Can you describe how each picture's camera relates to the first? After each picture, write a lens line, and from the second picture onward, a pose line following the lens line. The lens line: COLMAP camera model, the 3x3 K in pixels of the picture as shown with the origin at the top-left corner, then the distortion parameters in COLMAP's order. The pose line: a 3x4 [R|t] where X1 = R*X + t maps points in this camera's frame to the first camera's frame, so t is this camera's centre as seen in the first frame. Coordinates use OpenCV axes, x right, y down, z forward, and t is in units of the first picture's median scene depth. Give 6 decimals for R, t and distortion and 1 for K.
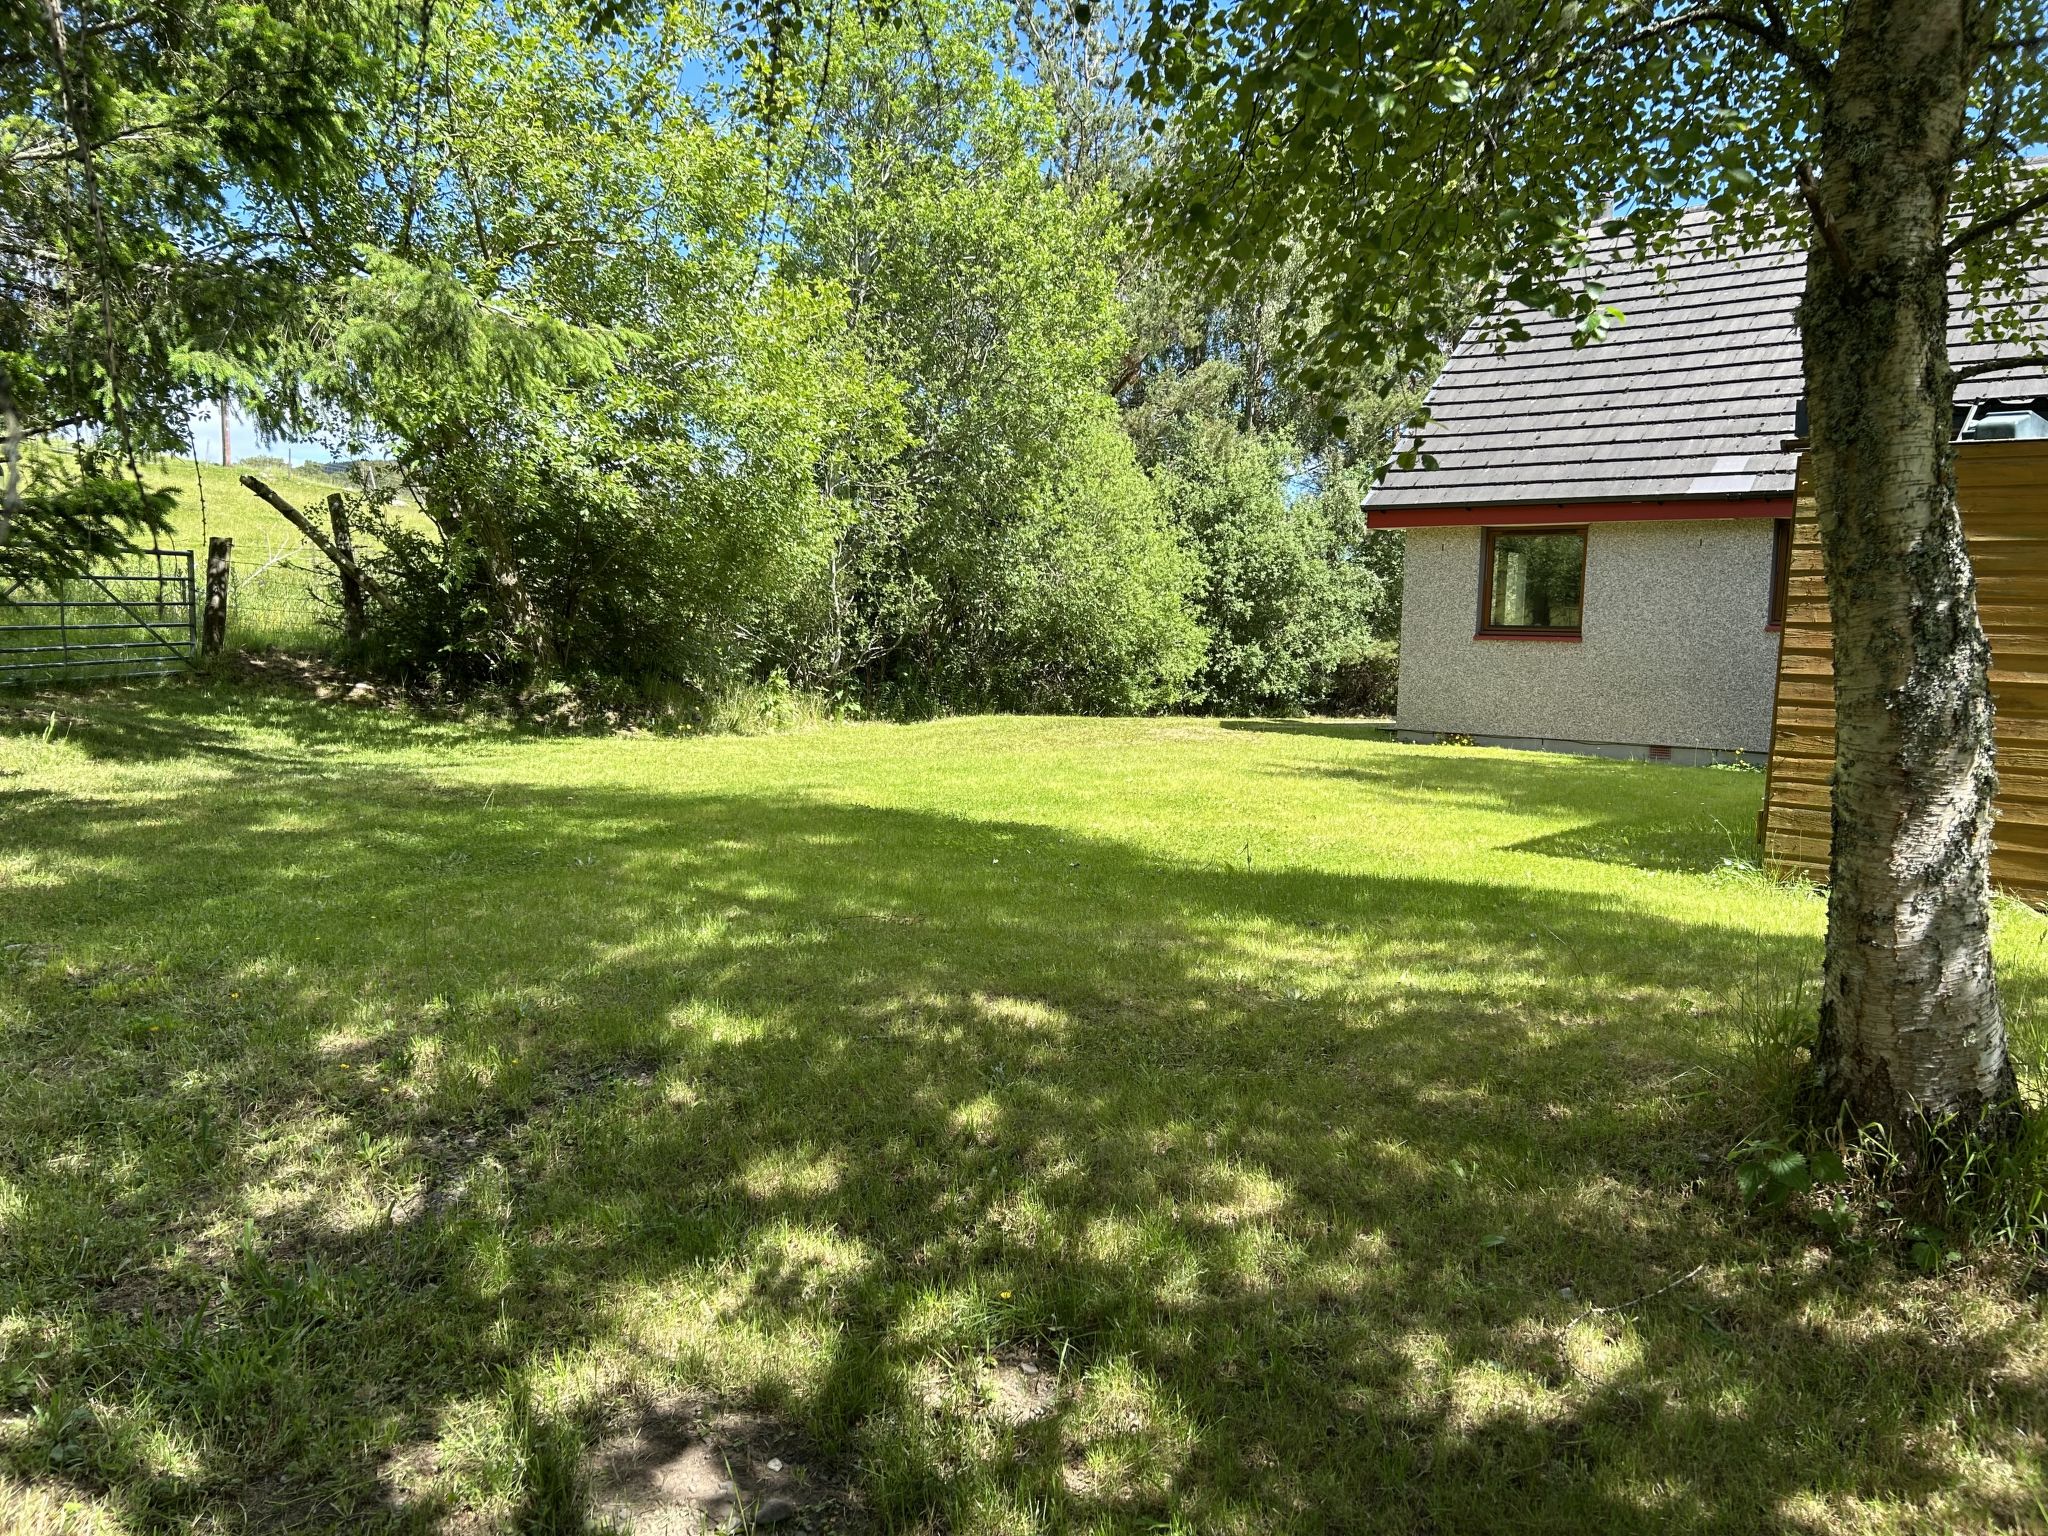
lens RADIAL K [[1531.3, 0, 1030.4], [0, 1531.3, 758.9], [0, 0, 1]] dist [0.048890, -0.006894]
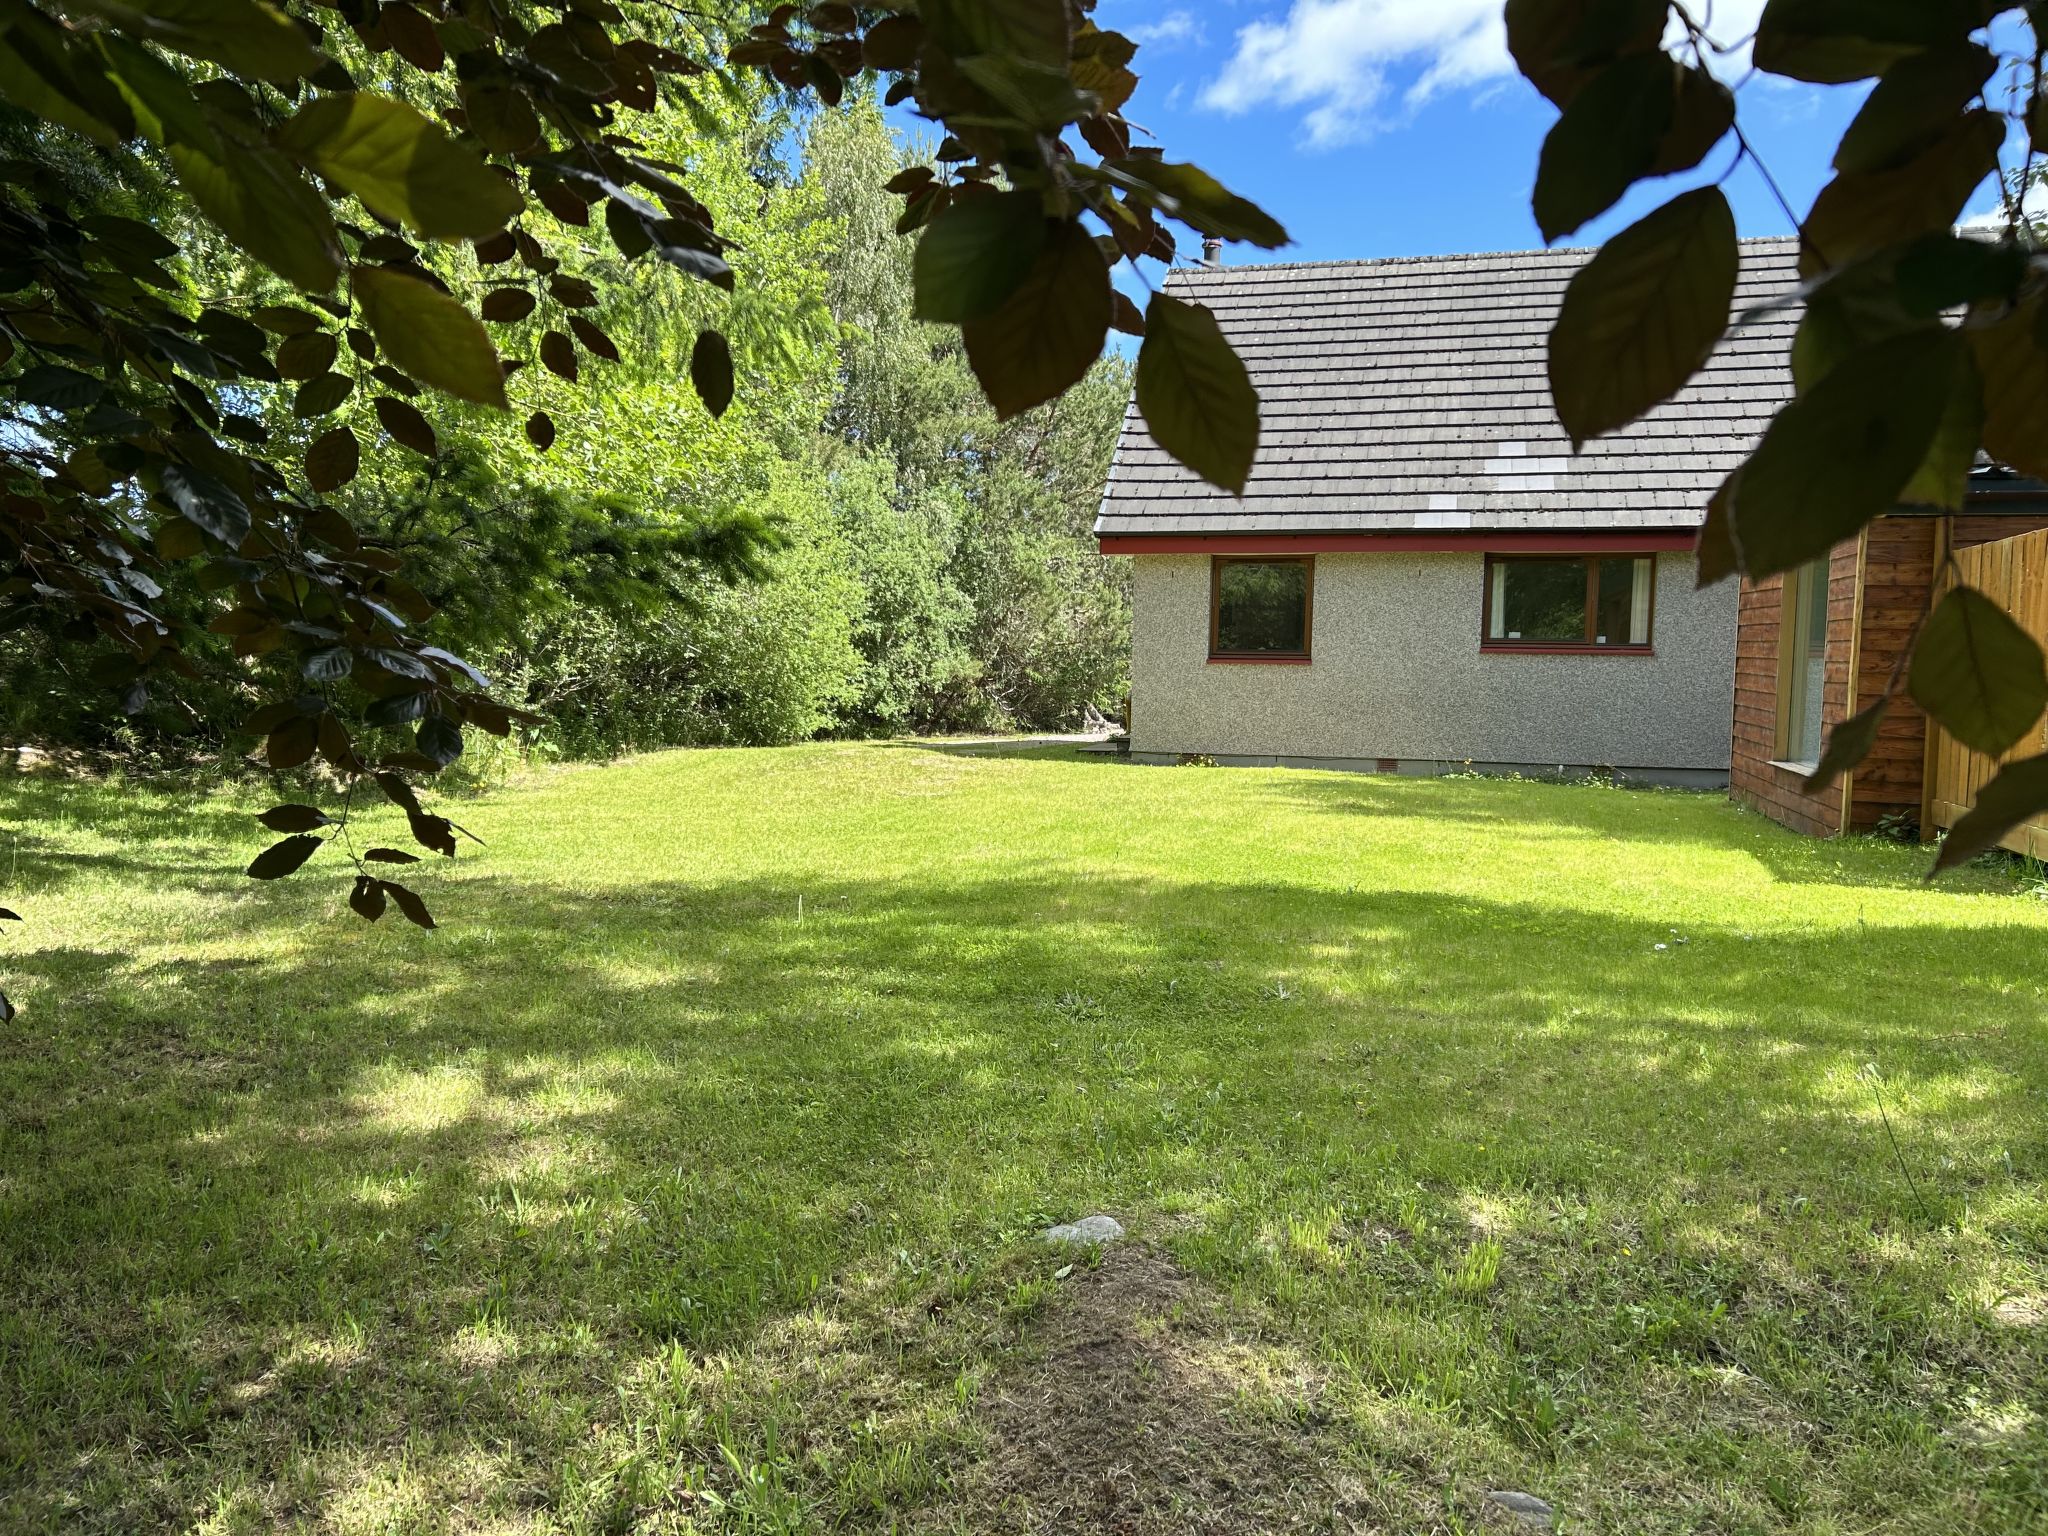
lens RADIAL K [[1531.3, 0, 1023.3], [0, 1531.3, 779.6], [0, 0, 1]] dist [0.048890, -0.006894]
pose [[0.924020, -0.043790, 0.379828, -0.230391], [0.041374, 0.999038, 0.014526, -0.019623], [-0.380099, 0.002292, 0.924943, 0.092263]]
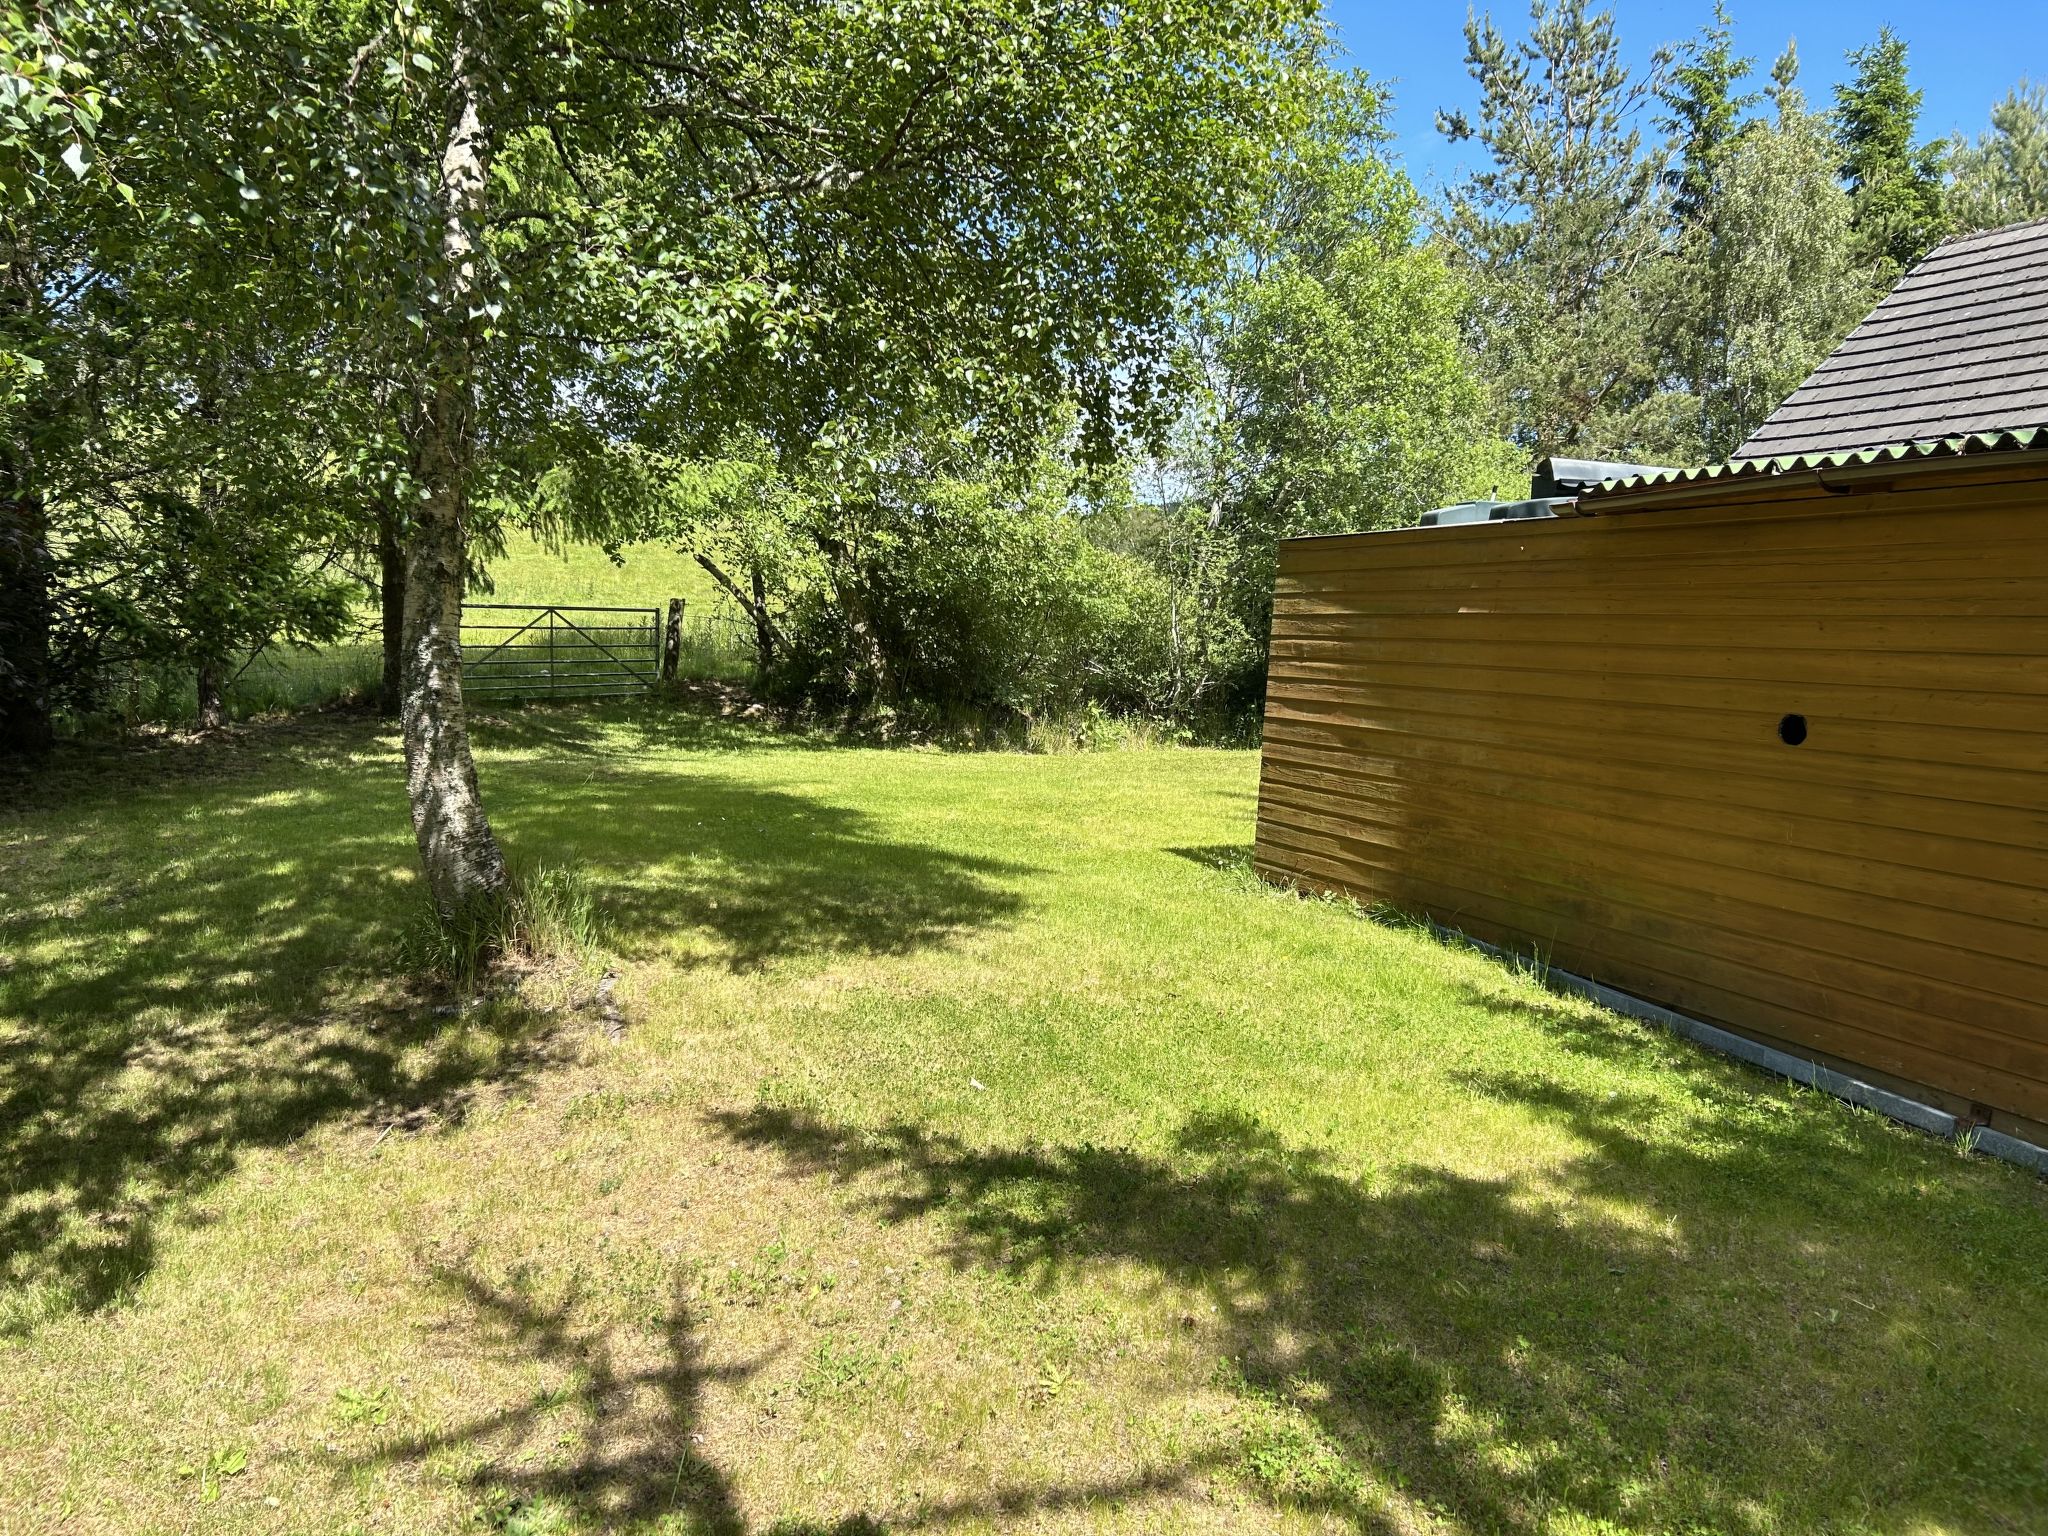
lens RADIAL K [[1531.3, 0, 1025.3], [0, 1531.3, 767.3], [0, 0, 1]] dist [0.048890, -0.006894]
pose [[0.883540, 0.042098, -0.466459, 0.360792], [-0.047824, 0.998856, -0.000438, -0.003327], [0.465907, 0.022695, 0.884542, -0.079875]]
